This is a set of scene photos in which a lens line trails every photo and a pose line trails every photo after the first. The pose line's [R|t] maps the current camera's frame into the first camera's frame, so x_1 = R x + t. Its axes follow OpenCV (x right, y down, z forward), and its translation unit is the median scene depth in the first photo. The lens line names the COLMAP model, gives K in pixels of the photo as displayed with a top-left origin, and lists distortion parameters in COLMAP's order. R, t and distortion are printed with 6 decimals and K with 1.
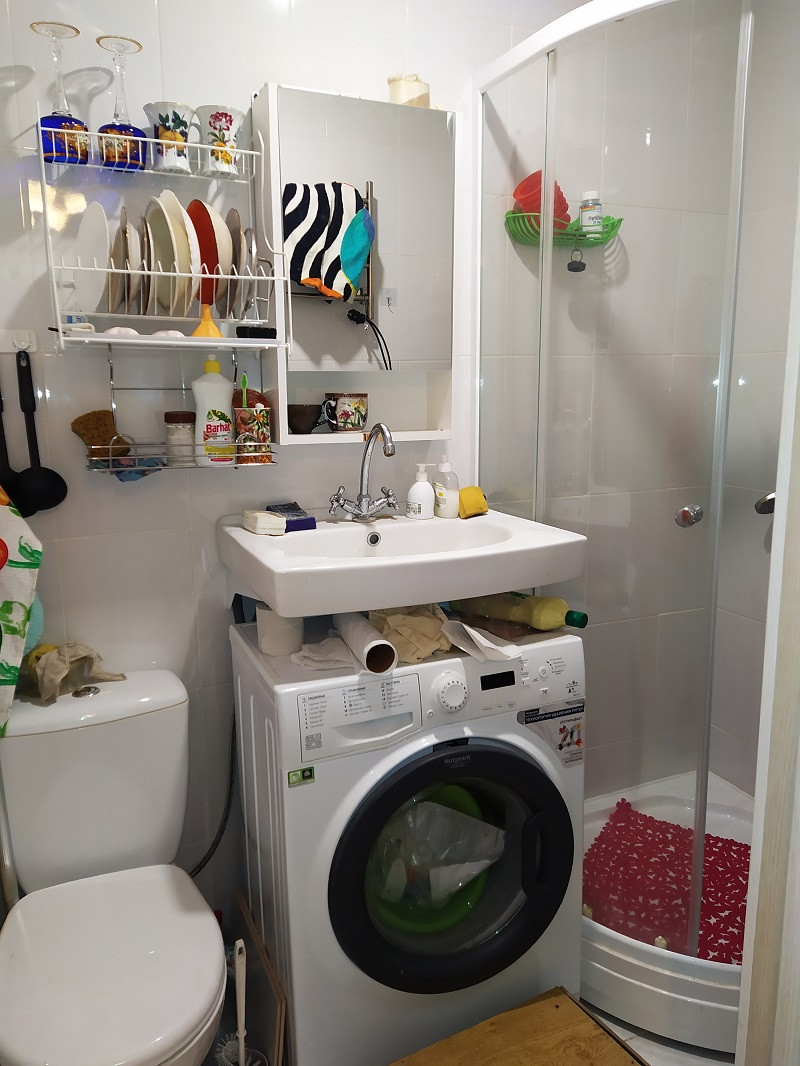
lens RADIAL K [[796.1, 0, 396.5], [0, 796.1, 549.2], [0, 0, 1]] dist [0.120651, -0.155588]
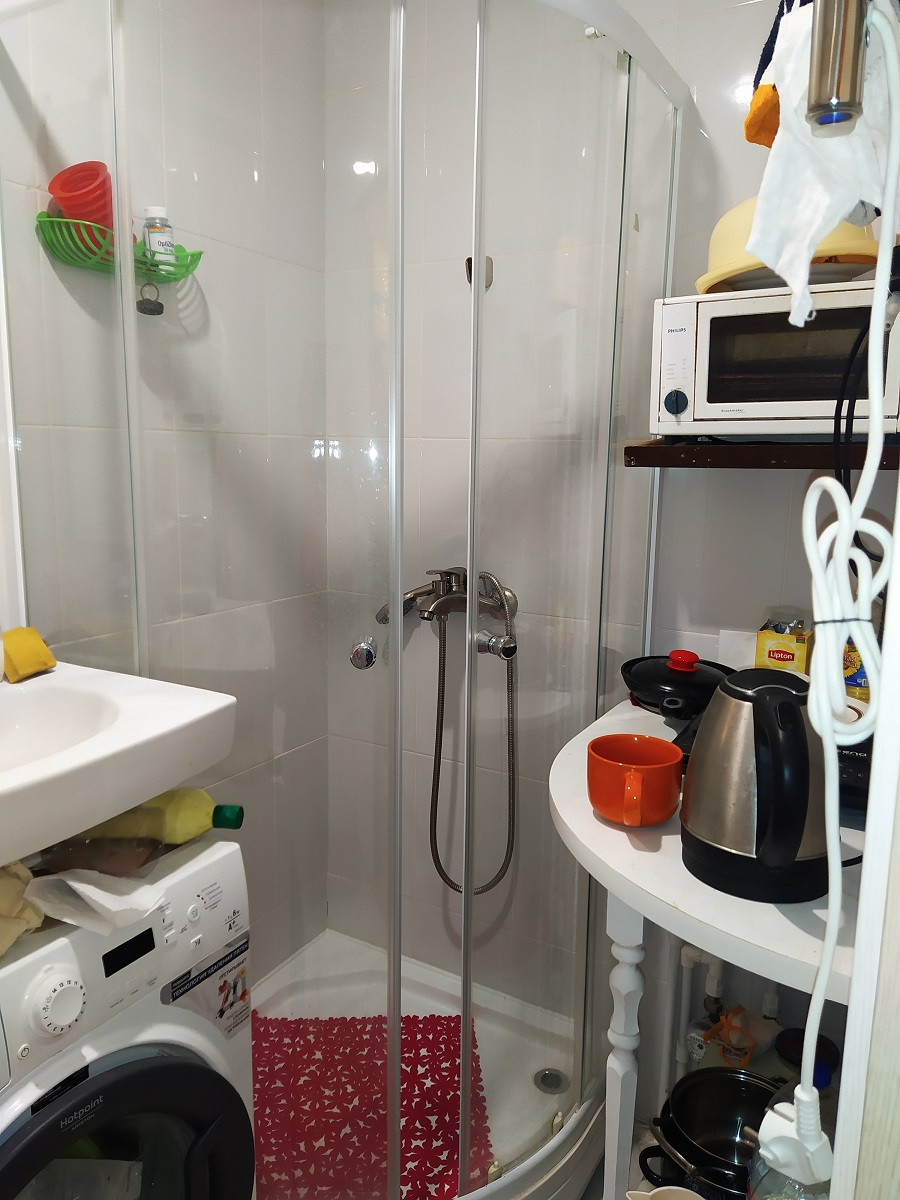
lens RADIAL K [[880.9, 0, 428.0], [0, 880.9, 603.6], [0, 0, 1]] dist [0.129904, -0.190312]
pose [[0.810050, -0.078194, 0.581123, -0.066042], [0.096720, 0.995311, -0.000895, -0.077378], [-0.578329, 0.056931, 0.813815, 0.270216]]
